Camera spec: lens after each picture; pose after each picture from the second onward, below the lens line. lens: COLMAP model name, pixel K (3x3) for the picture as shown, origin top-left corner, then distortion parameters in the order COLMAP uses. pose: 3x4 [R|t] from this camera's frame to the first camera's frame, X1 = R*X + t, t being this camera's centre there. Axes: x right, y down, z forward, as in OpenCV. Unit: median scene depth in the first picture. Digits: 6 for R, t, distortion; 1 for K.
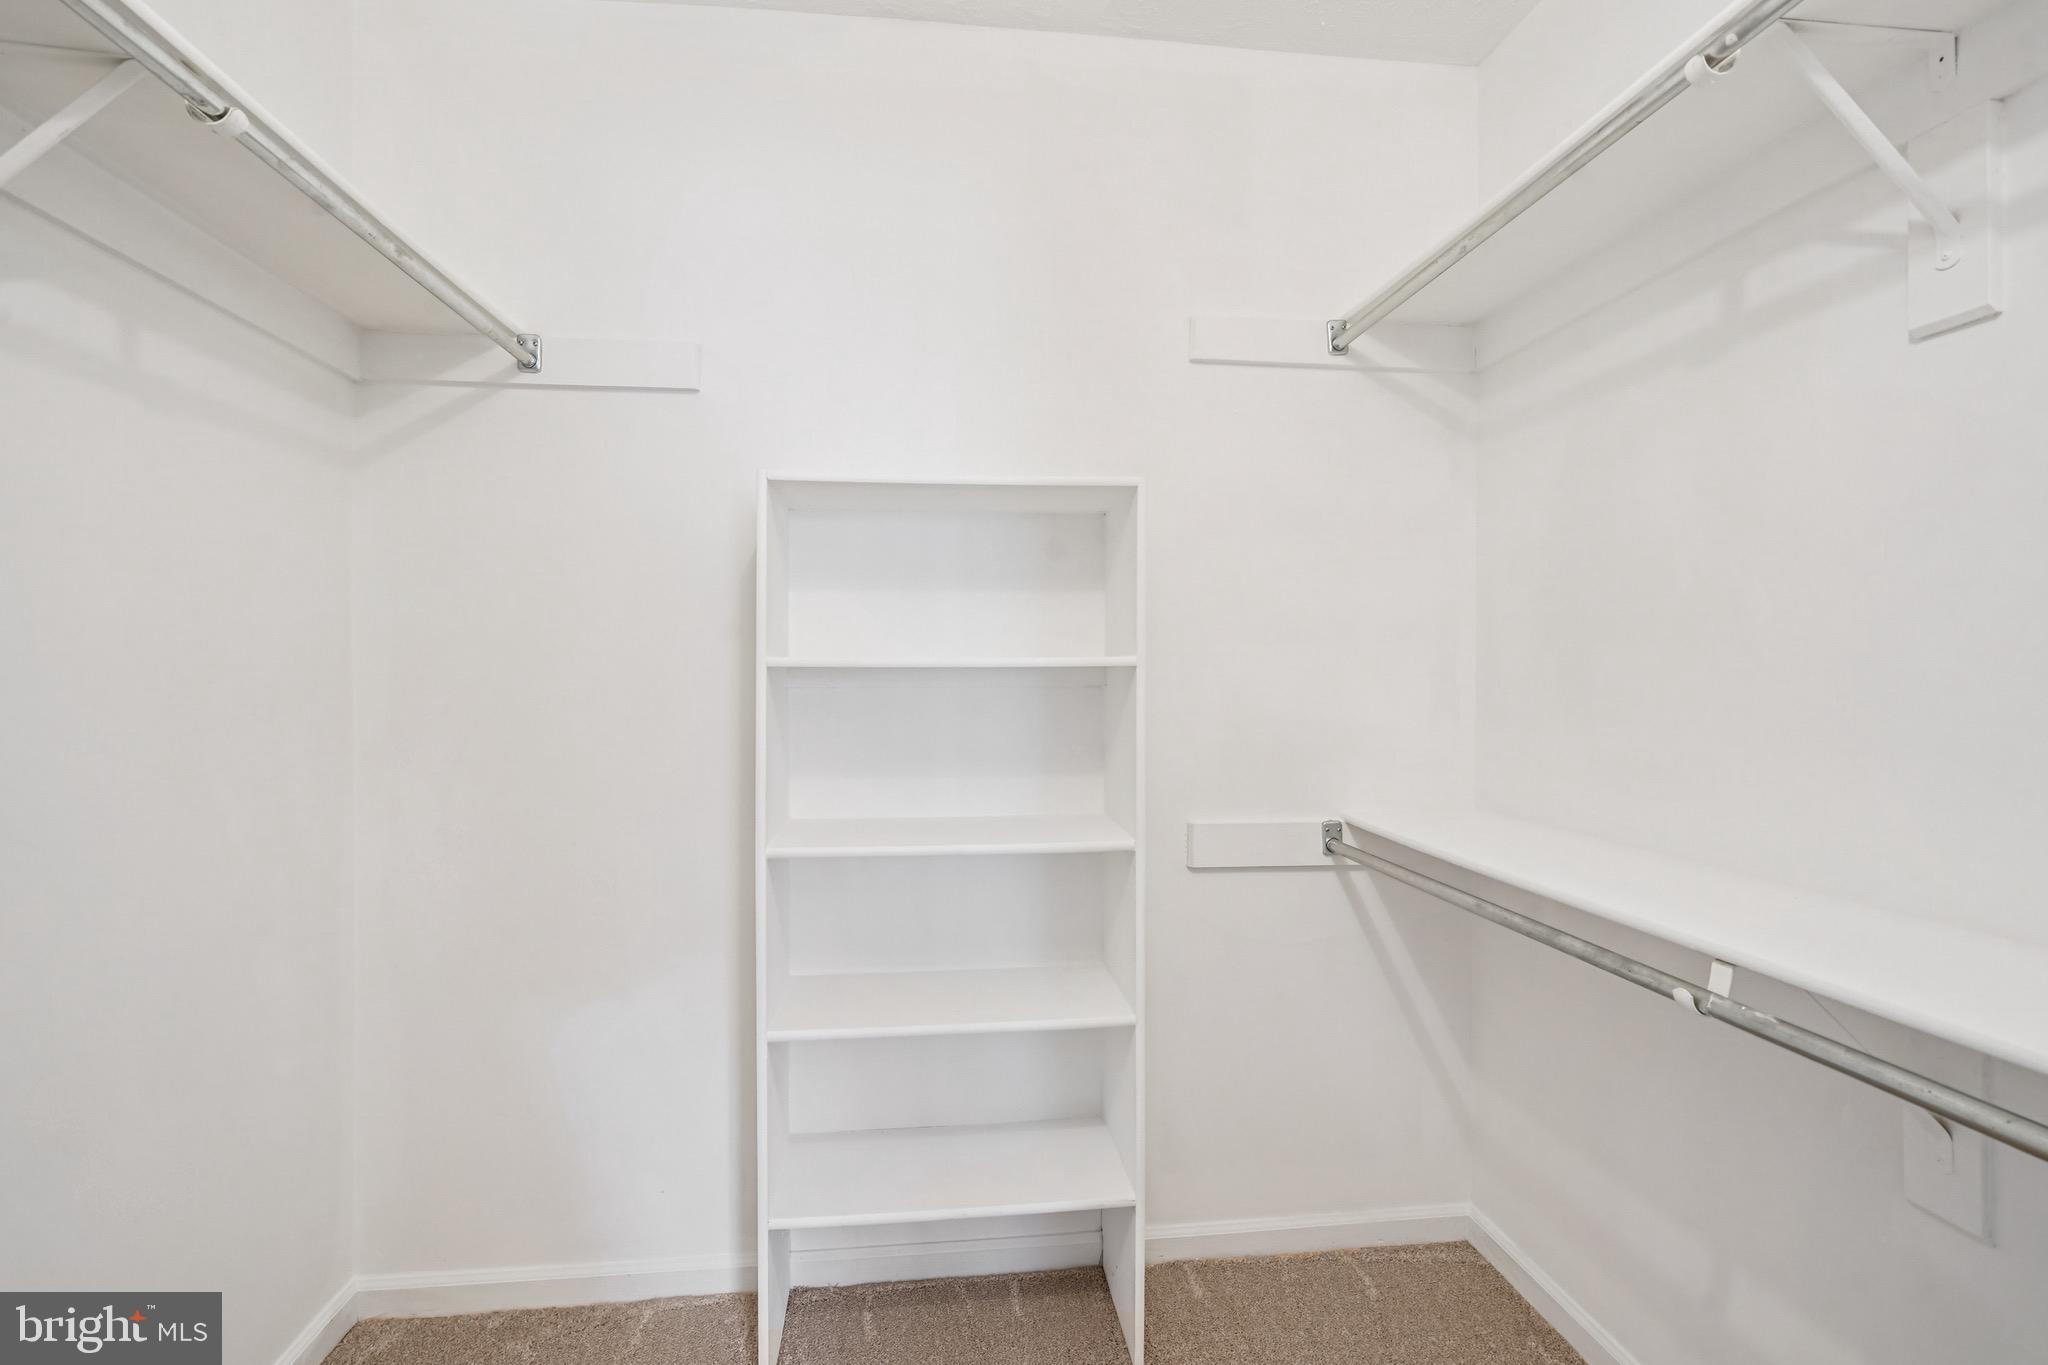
lens RADIAL K [[939.4, 0, 1025.8], [0, 939.4, 679.6], [0, 0, 1]] dist [0.001521, -0.001637]
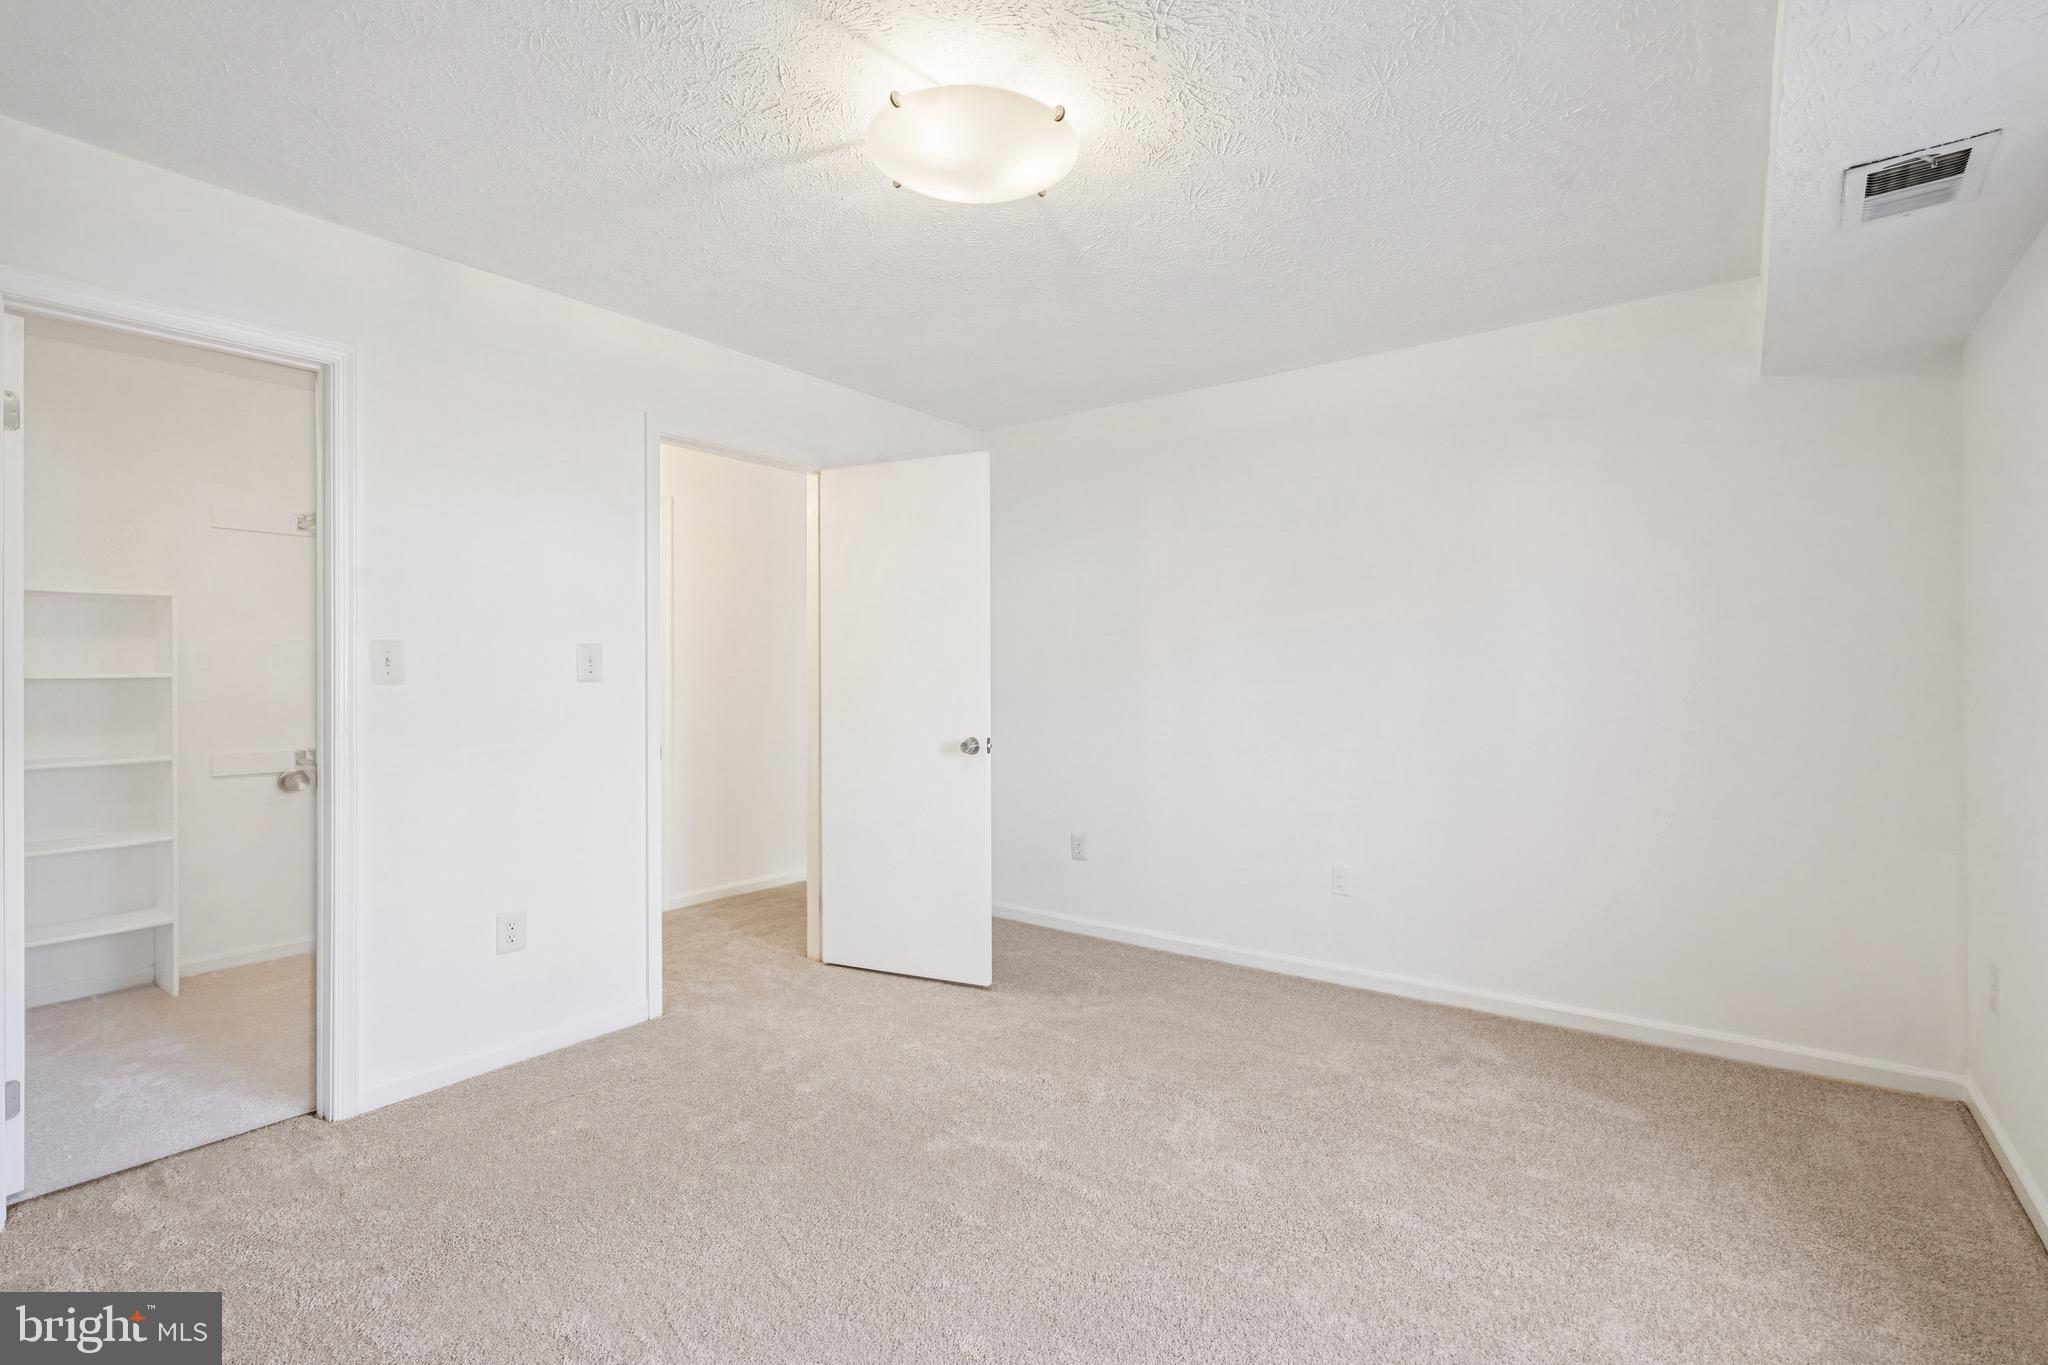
lens RADIAL K [[939.4, 0, 1032.8], [0, 939.4, 681.5], [0, 0, 1]] dist [0.001521, -0.001637]
pose [[0.674042, -0.003104, 0.738686, -0.126644], [0.002203, 0.999995, 0.002192, -0.004349], [-0.738689, 0.000150, 0.674046, -1.668991]]
